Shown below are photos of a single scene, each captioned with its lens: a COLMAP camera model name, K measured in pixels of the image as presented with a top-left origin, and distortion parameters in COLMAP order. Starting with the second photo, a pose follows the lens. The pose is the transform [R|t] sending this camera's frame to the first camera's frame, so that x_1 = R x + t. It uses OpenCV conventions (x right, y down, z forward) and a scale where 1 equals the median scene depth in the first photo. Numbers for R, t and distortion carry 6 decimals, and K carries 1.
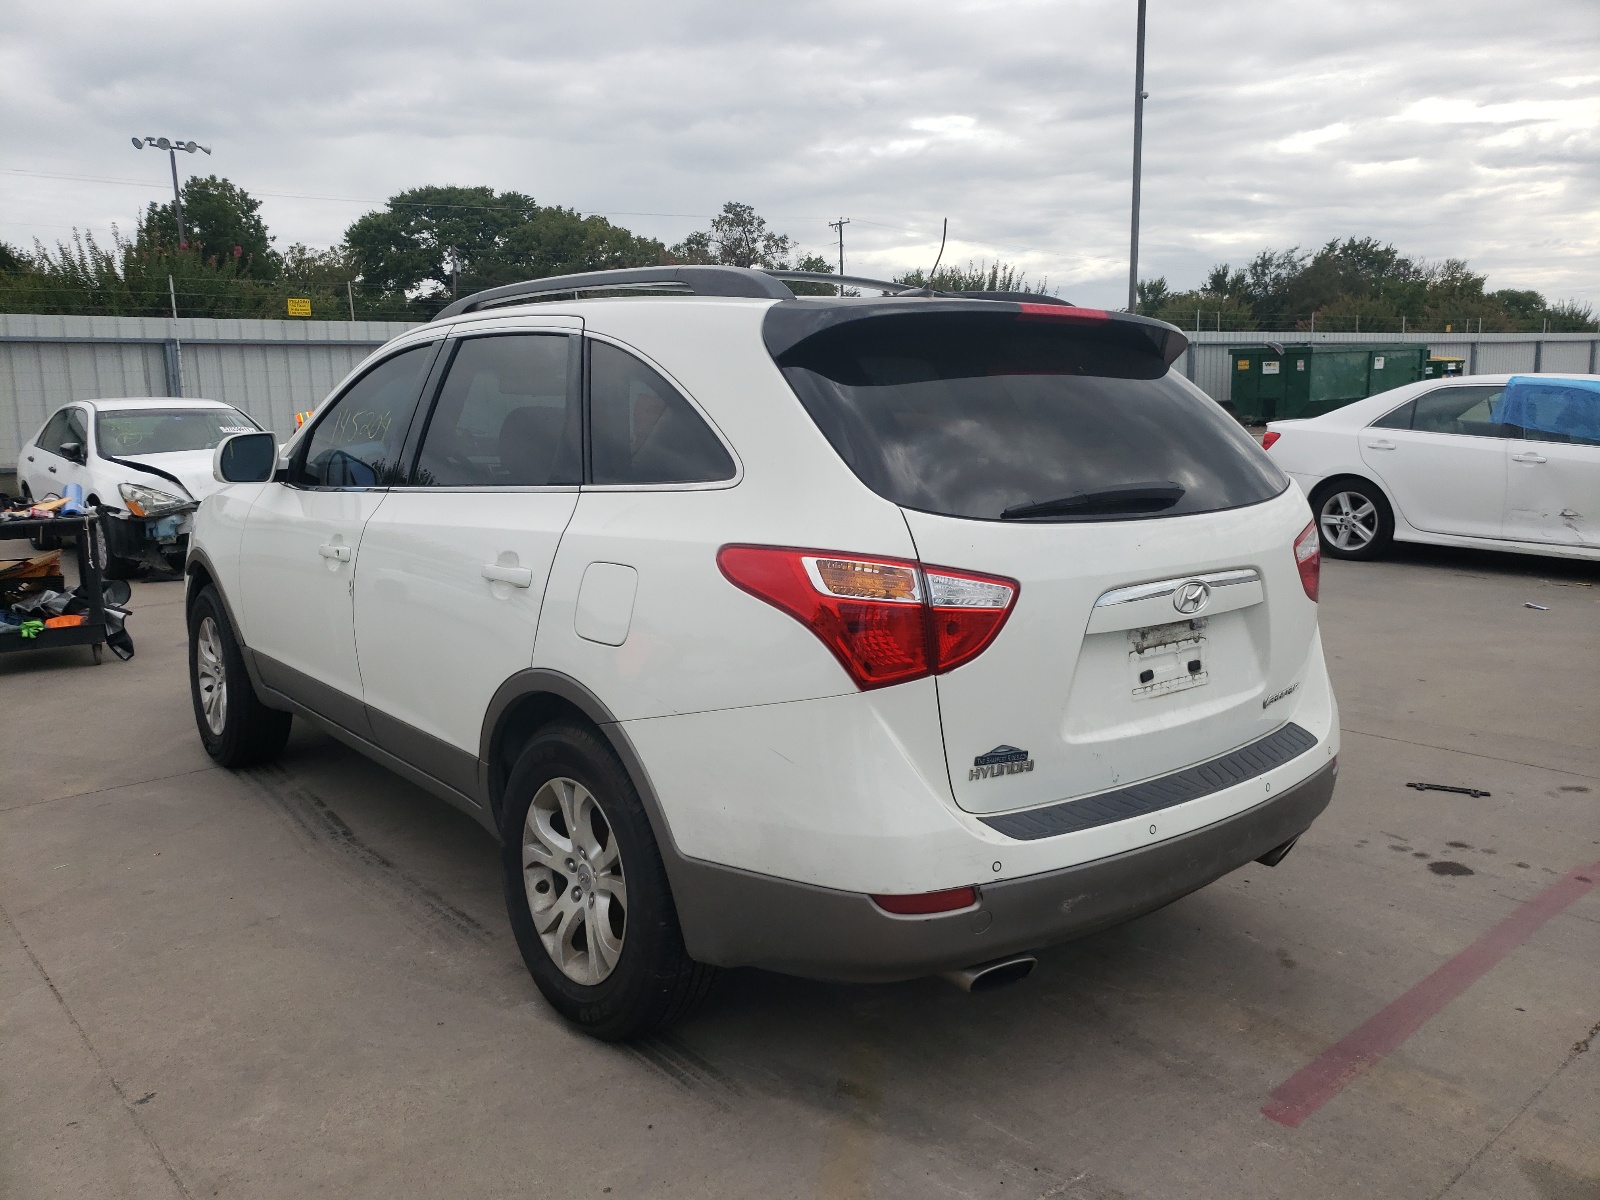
lens RADIAL K [[1230.3, 0, 800.0], [0, 1230.3, 600.0], [0, 0, 1]] dist [-0.003026, -0.002120]
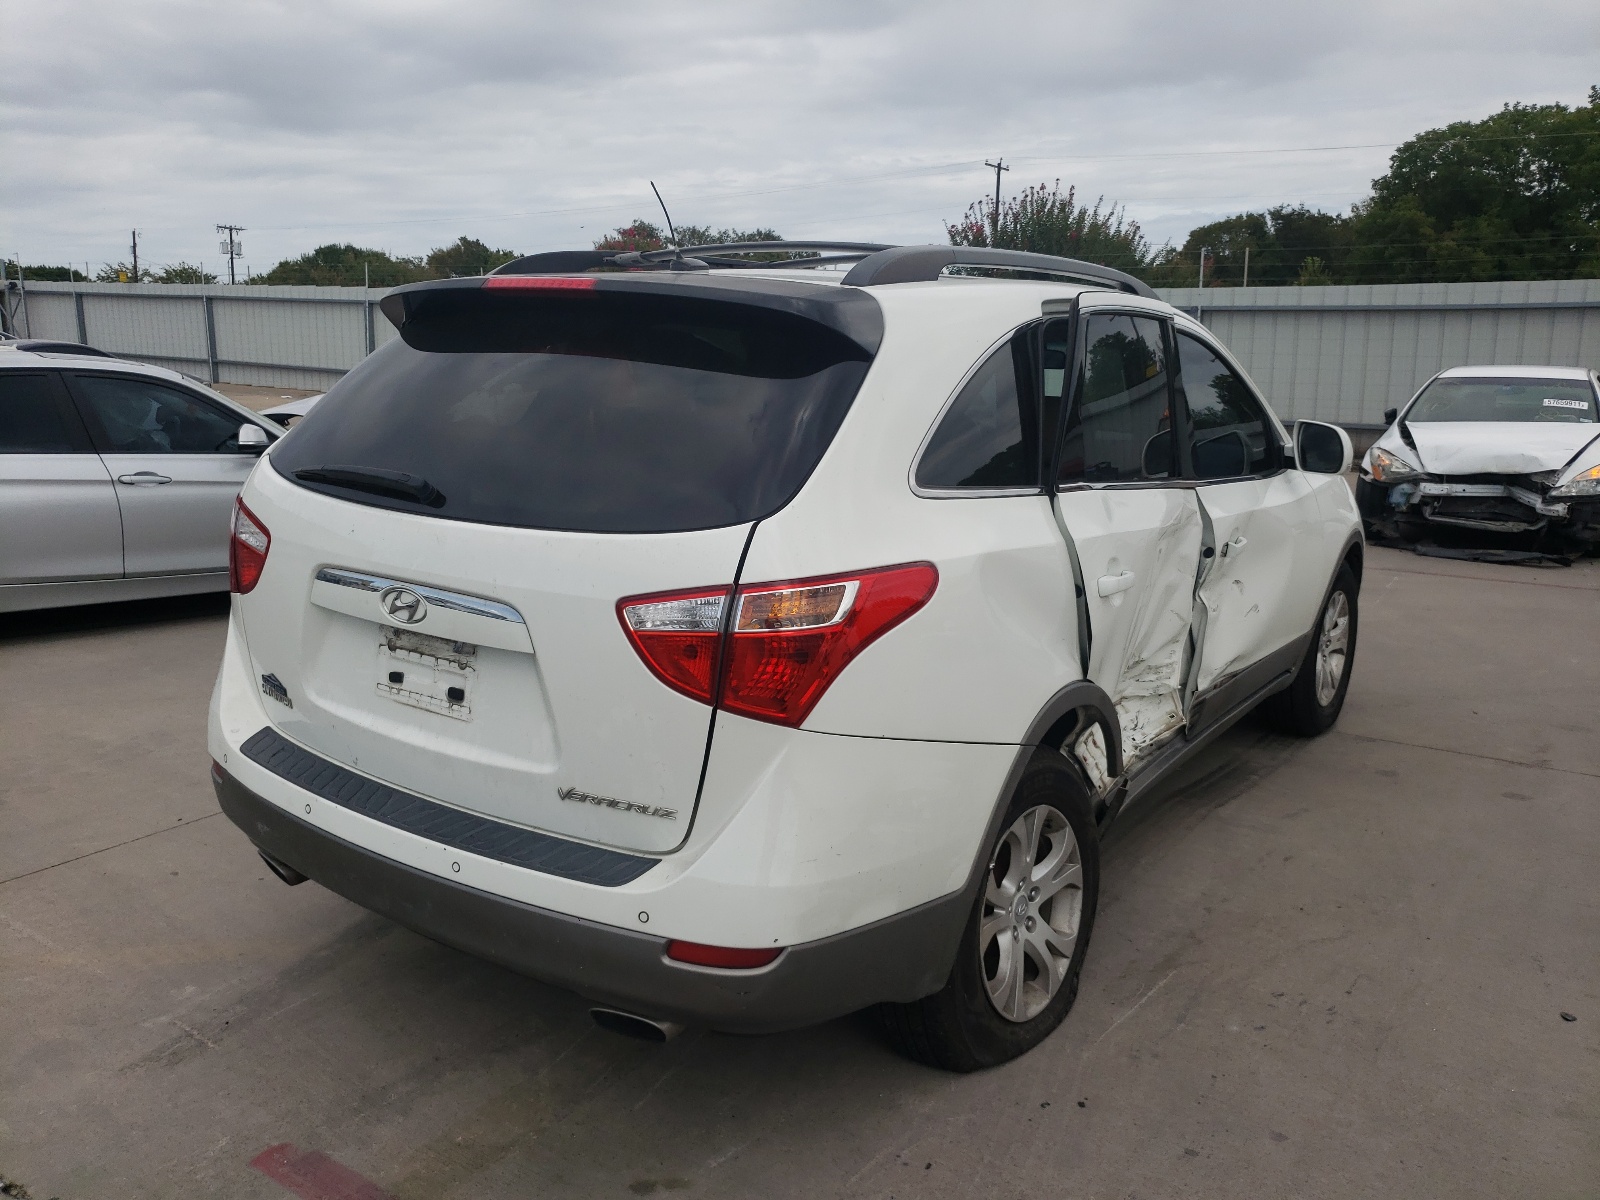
lens RADIAL K [[1205.4, 0, 800.0], [0, 1205.4, 600.0], [0, 0, 1]] dist [0.002516, 0.007342]
pose [[0.268954, 0.202219, -0.941685, 1.175904], [-0.172133, 0.972062, 0.159579, -0.188261], [0.947646, 0.119176, 0.296249, 0.976231]]
